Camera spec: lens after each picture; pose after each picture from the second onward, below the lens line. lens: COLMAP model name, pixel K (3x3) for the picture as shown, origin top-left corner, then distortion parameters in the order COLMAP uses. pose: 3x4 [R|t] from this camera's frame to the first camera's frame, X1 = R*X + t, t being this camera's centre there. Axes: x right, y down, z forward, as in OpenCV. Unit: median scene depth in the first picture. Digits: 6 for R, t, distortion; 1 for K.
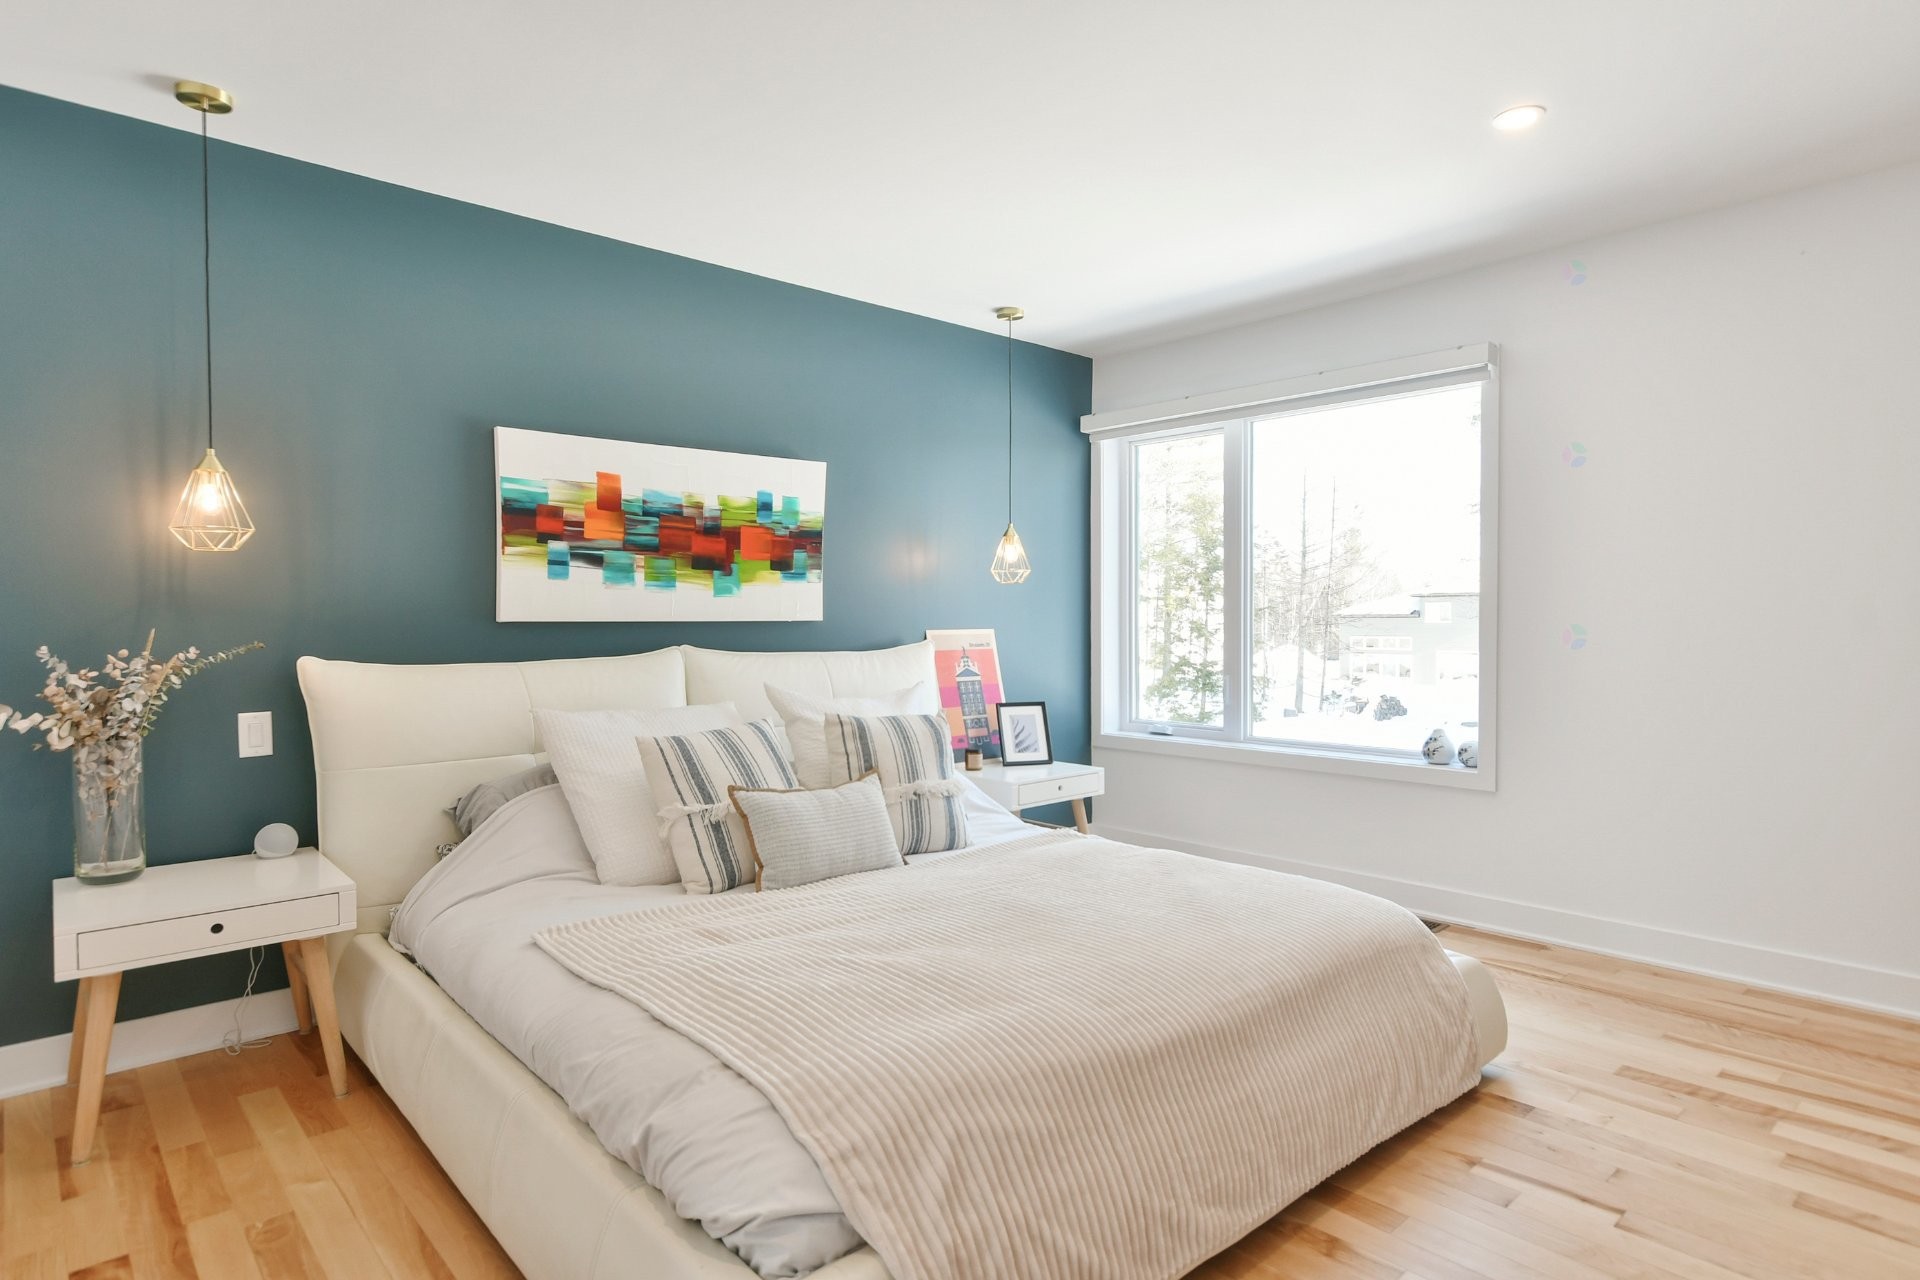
lens RADIAL K [[1066.0, 0, 969.8], [0, 1066.0, 628.8], [0, 0, 1]] dist [-0.002454, -0.000445]
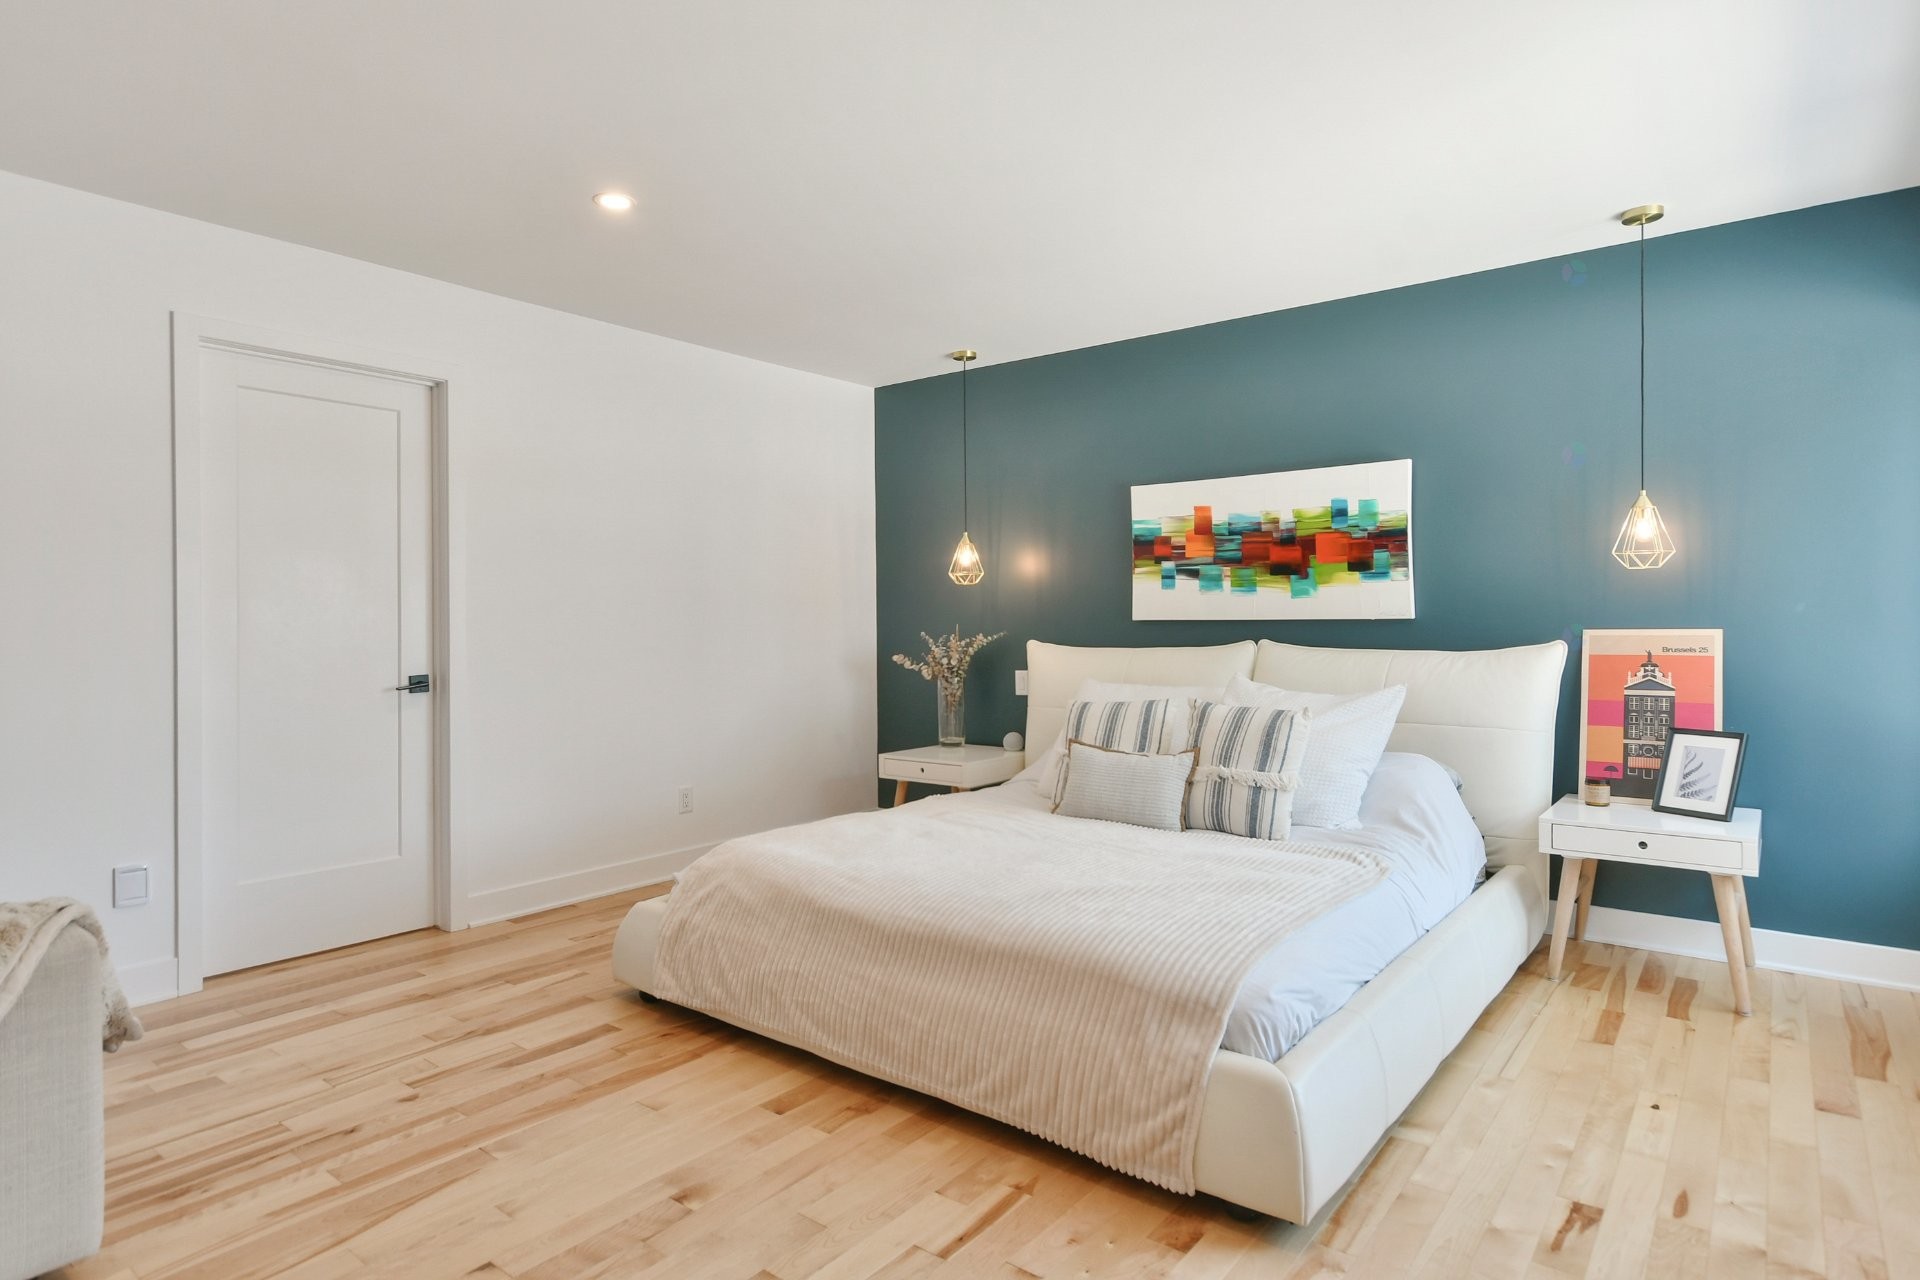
lens RADIAL K [[1066.0, 0, 969.8], [0, 1066.0, 628.8], [0, 0, 1]] dist [-0.002454, -0.000445]
pose [[0.157003, 0.009854, -0.987549, 0.871578], [-0.003254, 0.999950, 0.009461, -0.007137], [0.987593, 0.001728, 0.157028, 0.497712]]
